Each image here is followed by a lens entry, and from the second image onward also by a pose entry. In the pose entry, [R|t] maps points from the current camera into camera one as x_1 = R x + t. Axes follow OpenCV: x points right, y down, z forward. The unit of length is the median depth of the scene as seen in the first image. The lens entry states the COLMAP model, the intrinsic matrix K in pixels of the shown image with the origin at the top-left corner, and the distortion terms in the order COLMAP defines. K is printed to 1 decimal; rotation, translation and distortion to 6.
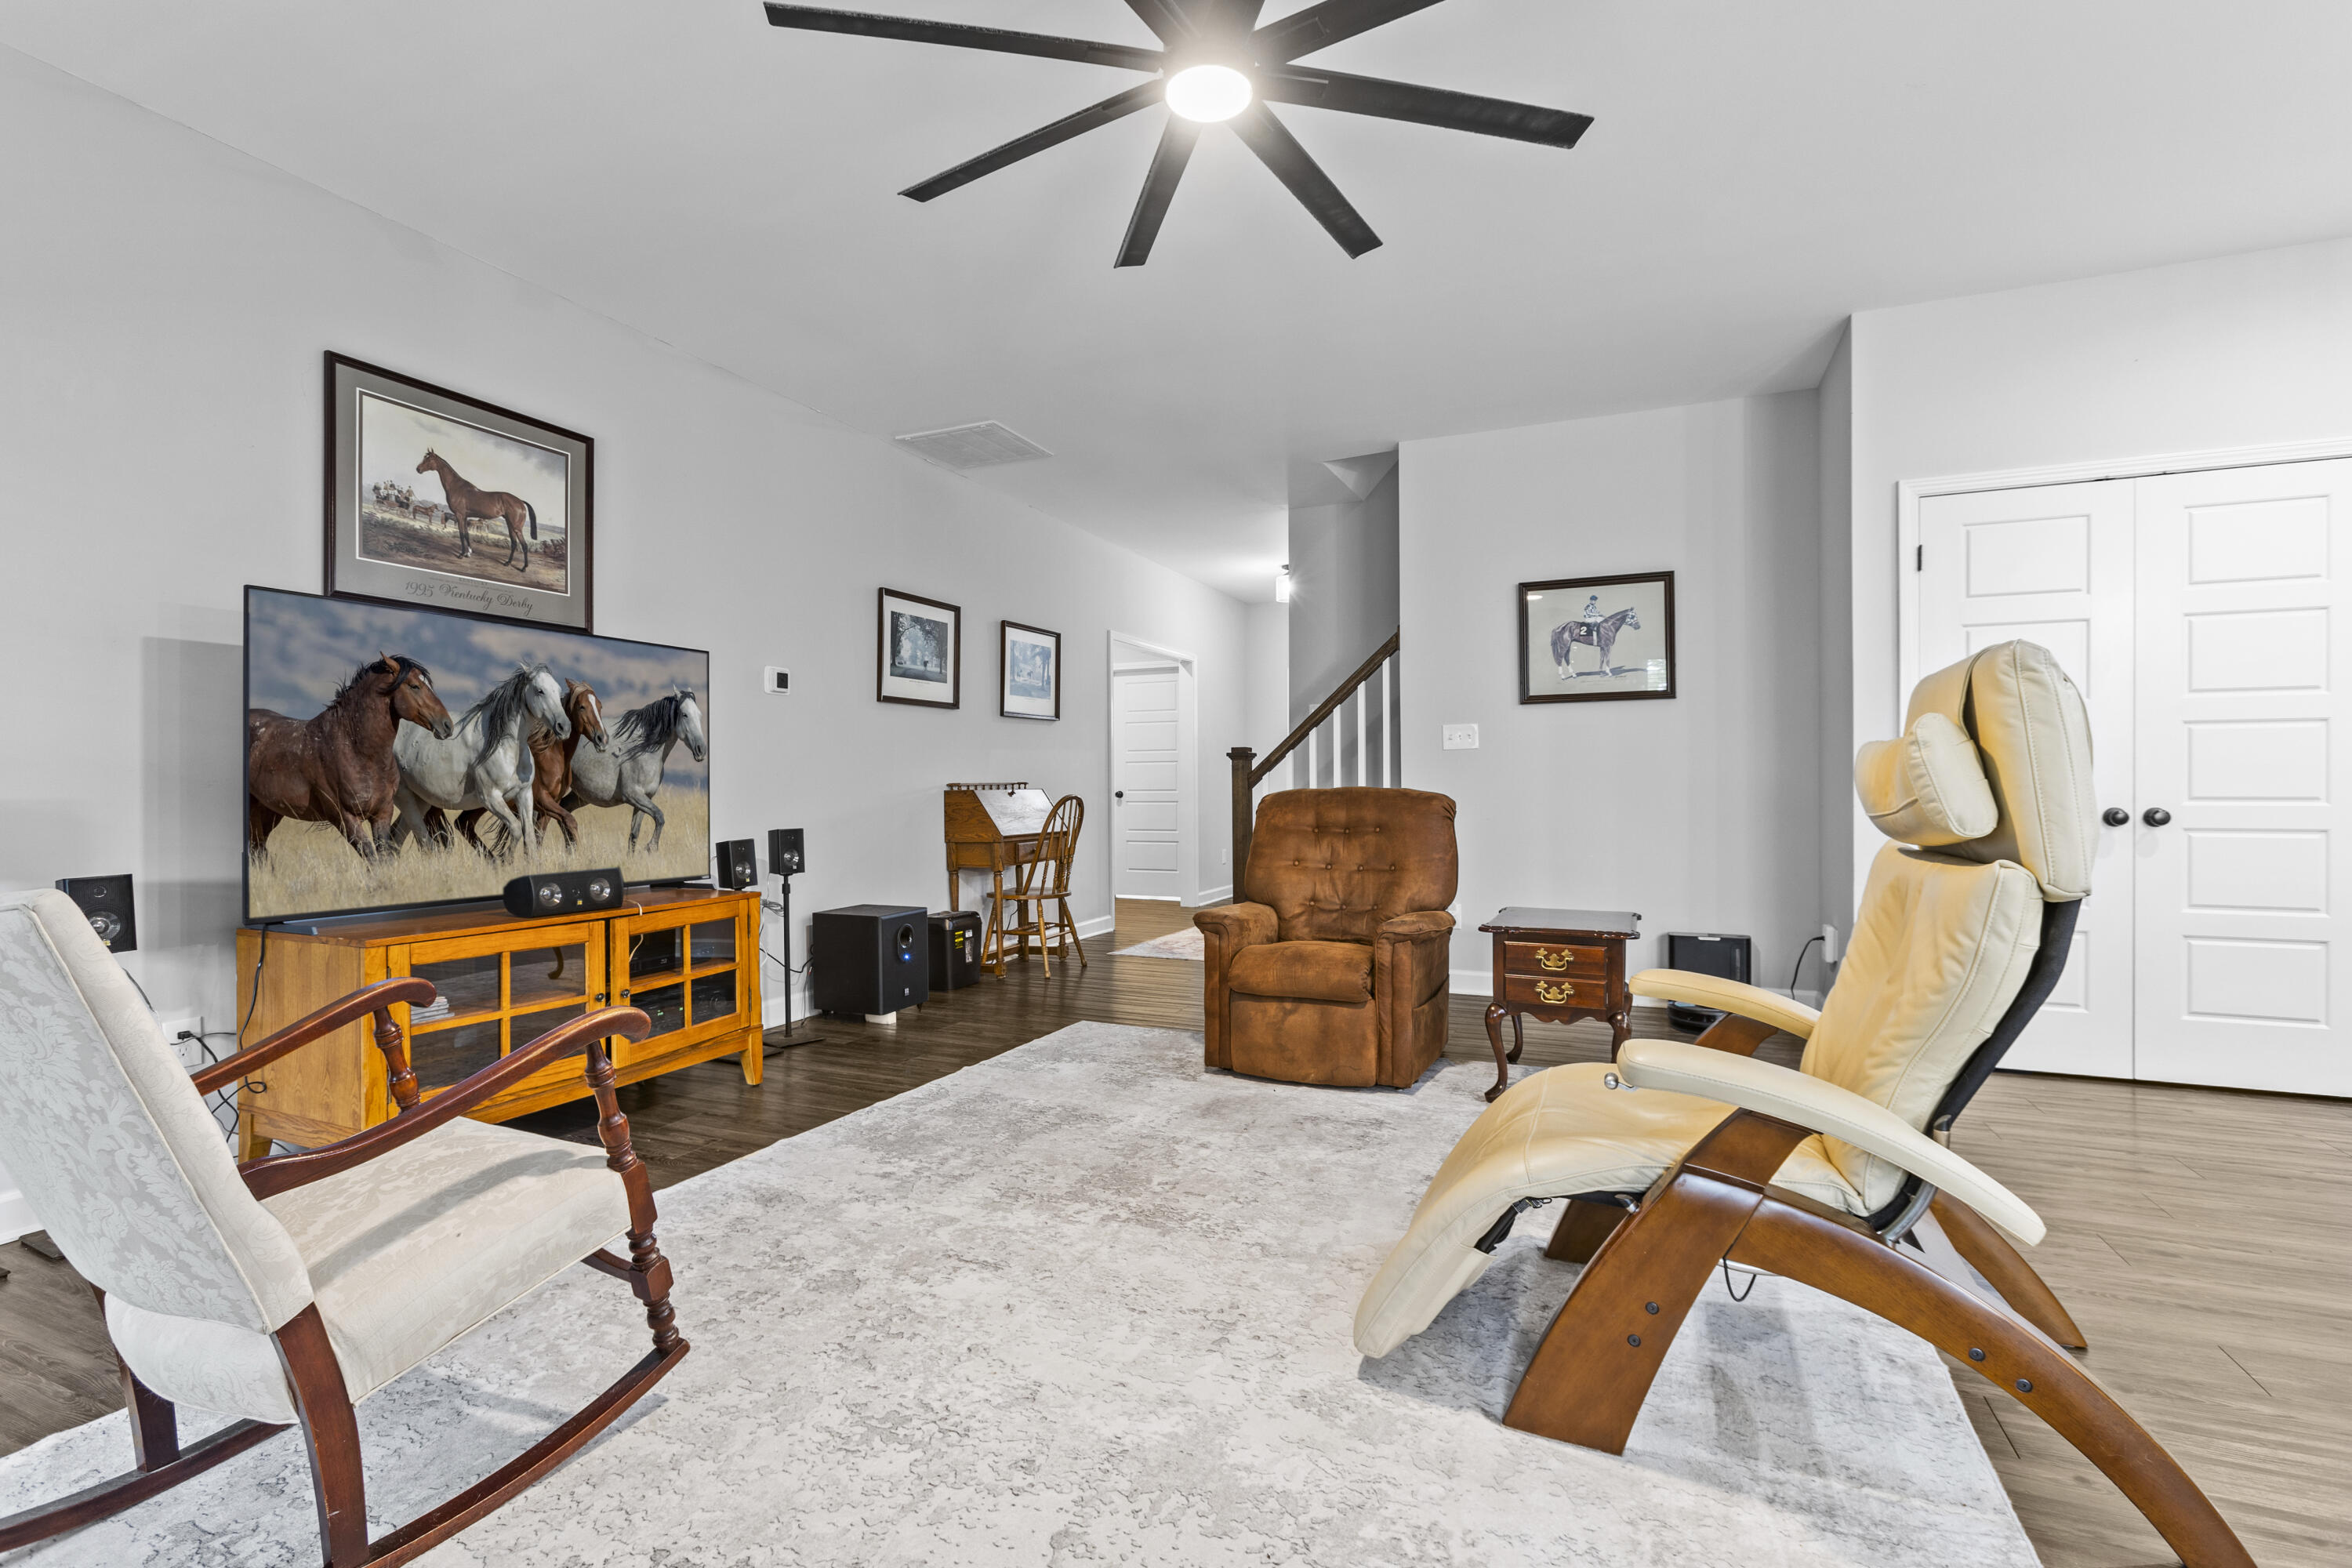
lens RADIAL K [[1098.1, 0, 1163.8], [0, 1098.1, 775.2], [0, 0, 1]] dist [-0.018689, 0.006727]
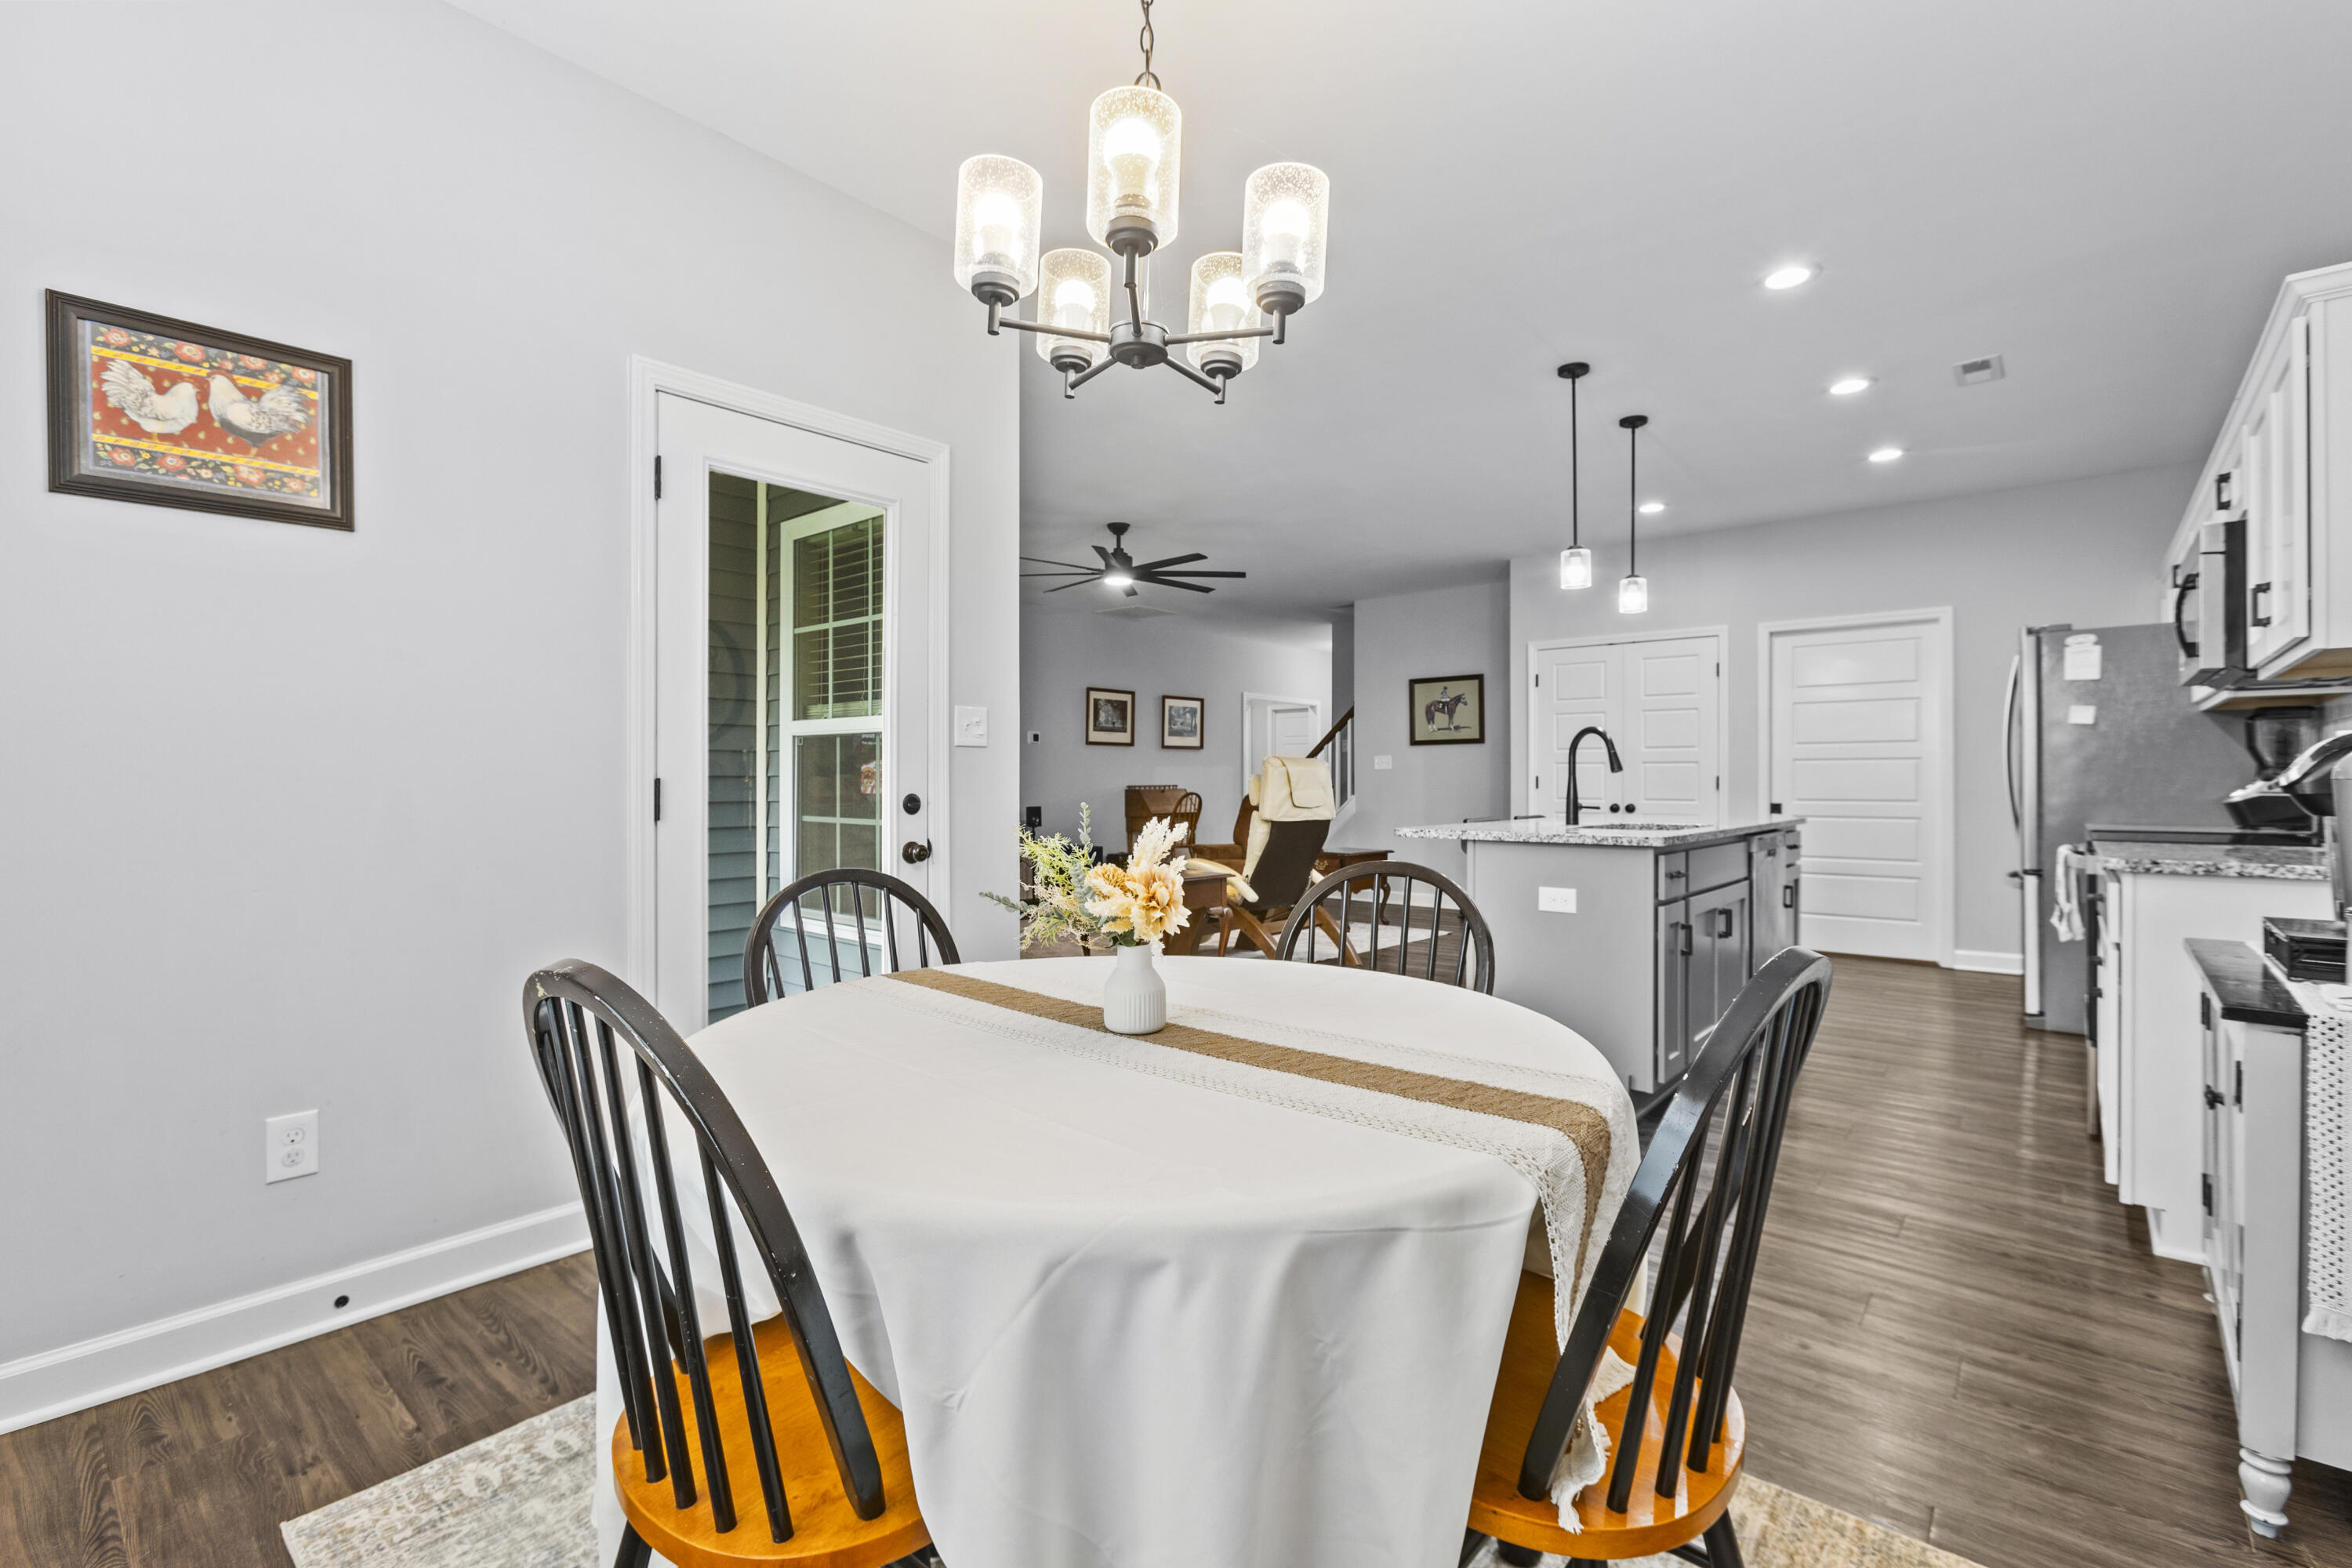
lens RADIAL K [[1063.0, 0, 1174.5], [0, 1063.0, 772.9], [0, 0, 1]] dist [-0.000916, 0.002794]
pose [[0.955362, 0.005282, -0.295390, 0.673443], [-0.004839, 0.999986, 0.002229, -0.029453], [0.295398, -0.000700, 0.955374, -1.166252]]
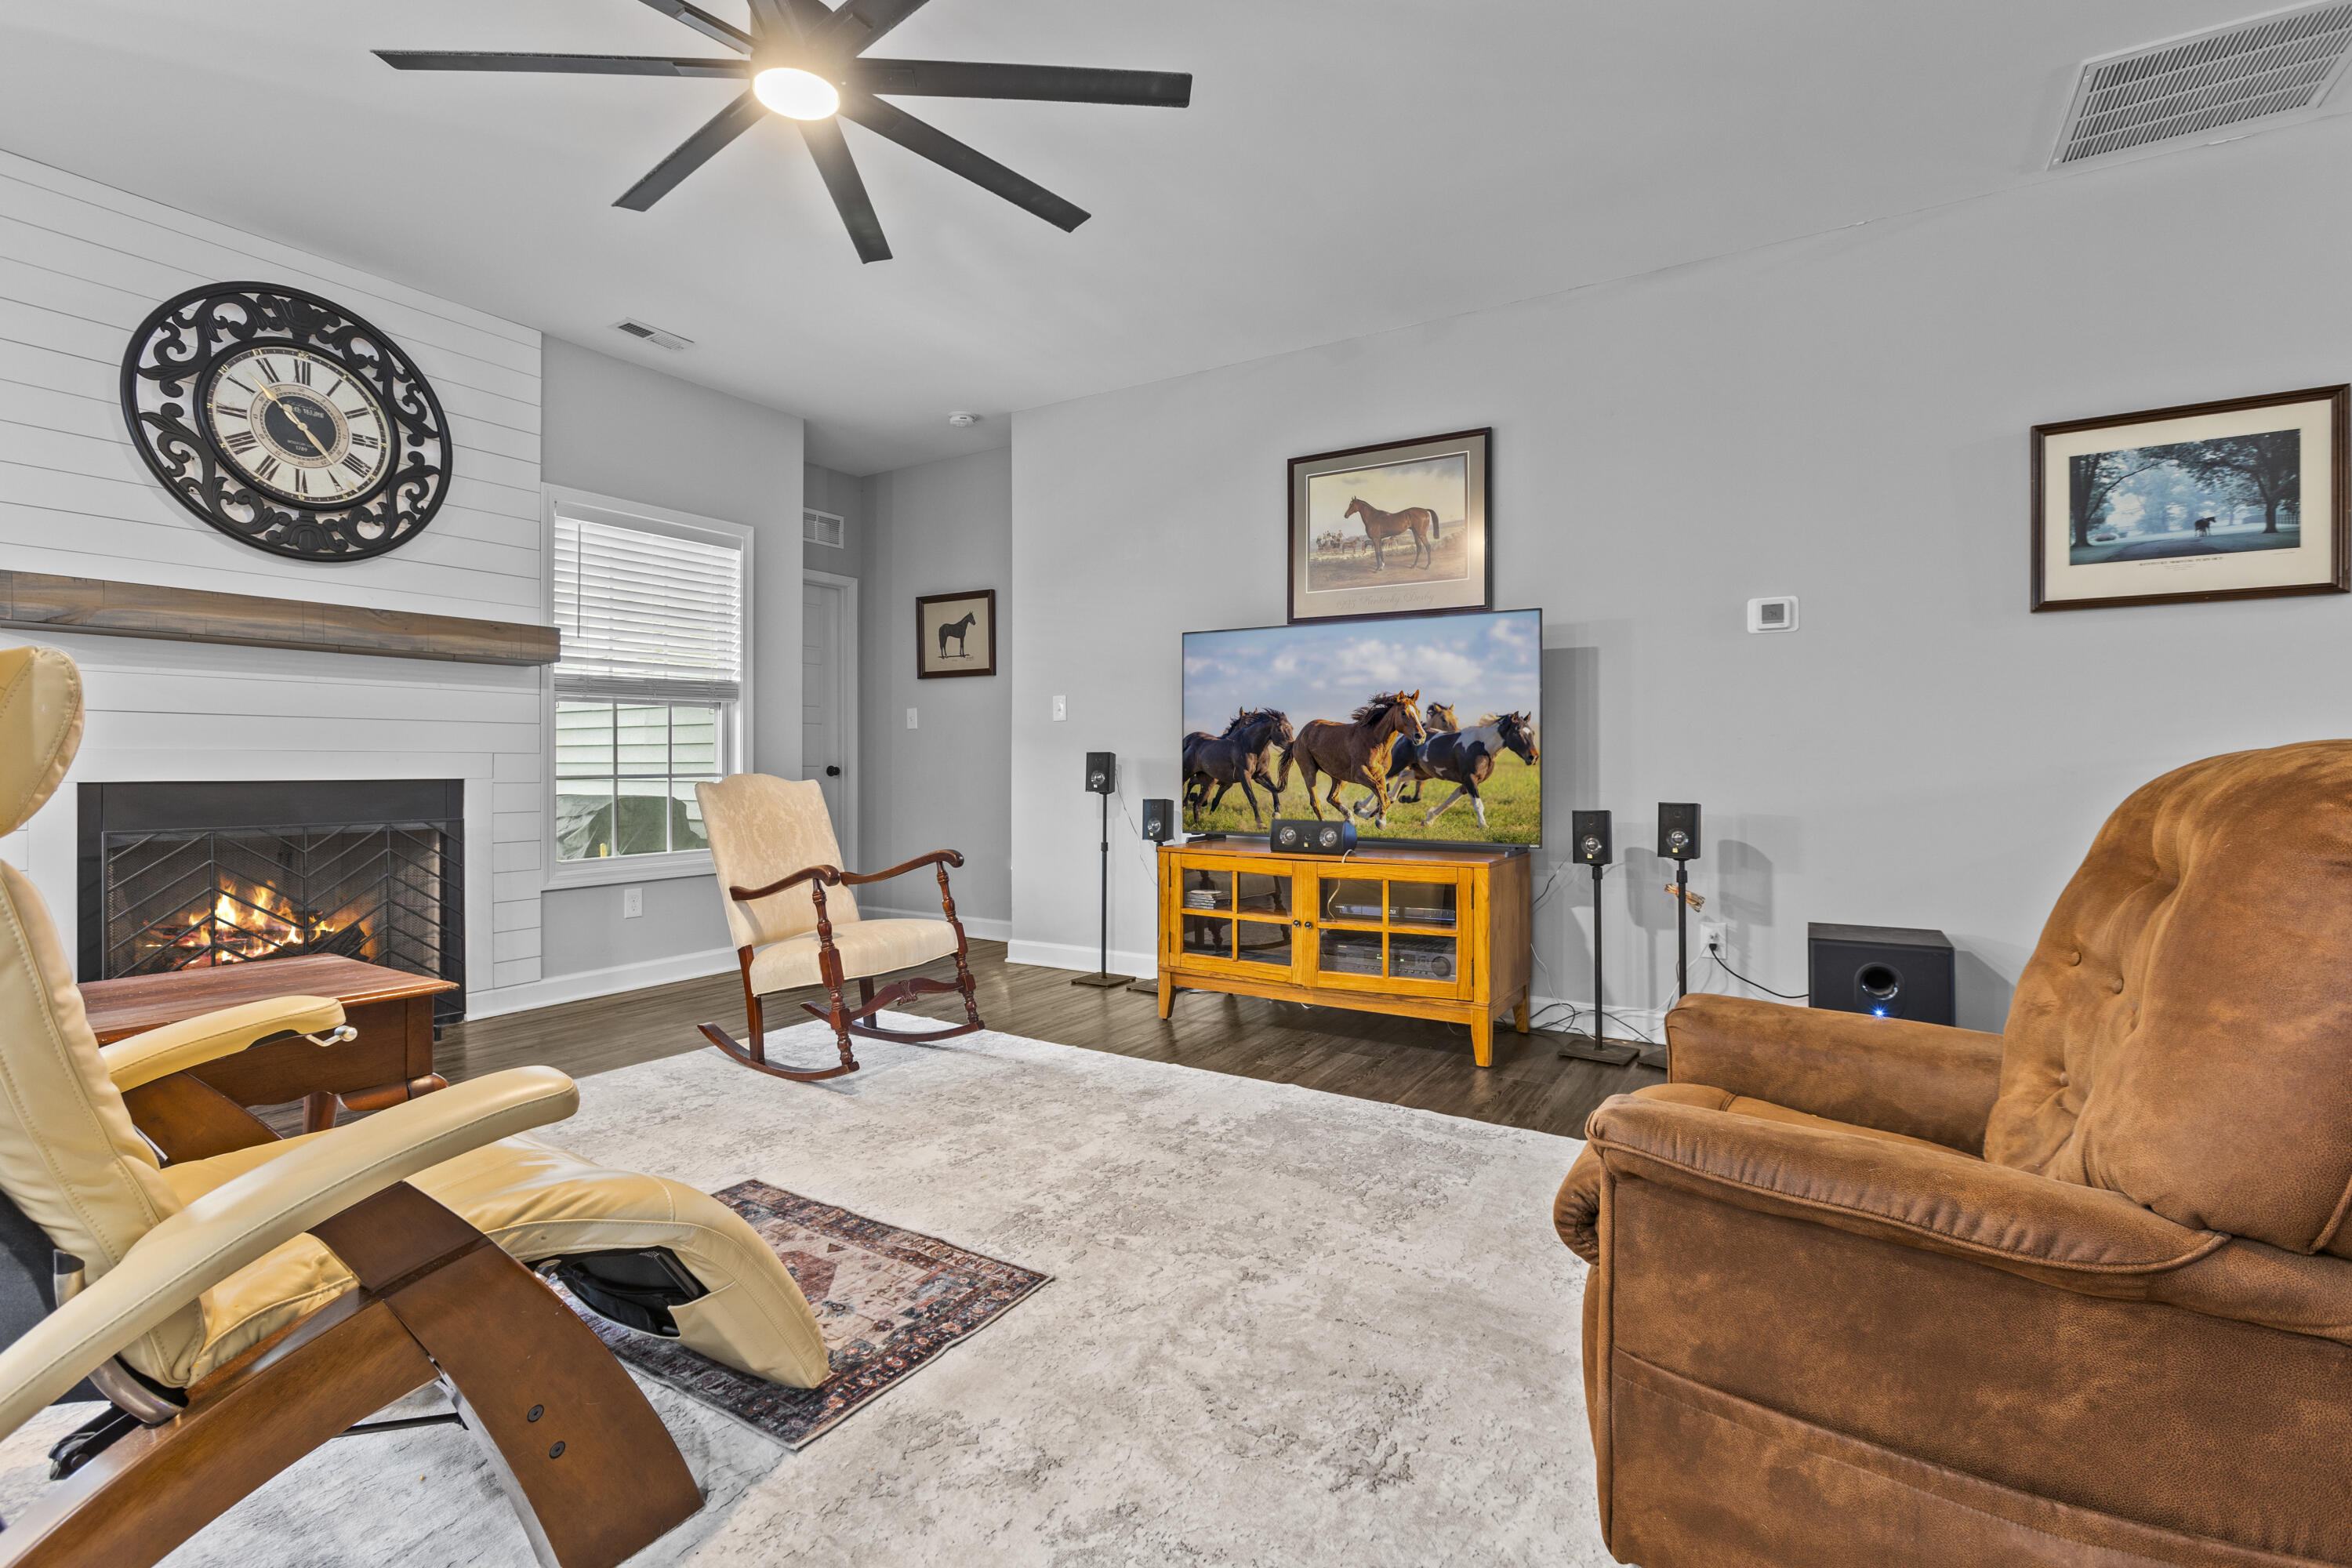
lens RADIAL K [[1063.0, 0, 1152.9], [0, 1063.0, 740.8], [0, 0, 1]] dist [-0.000916, 0.002794]
pose [[-0.156134, -0.012659, -0.987655, 0.583319], [0.008378, 0.999865, -0.014140, 0.012744], [0.987700, -0.010482, -0.156007, 0.869980]]
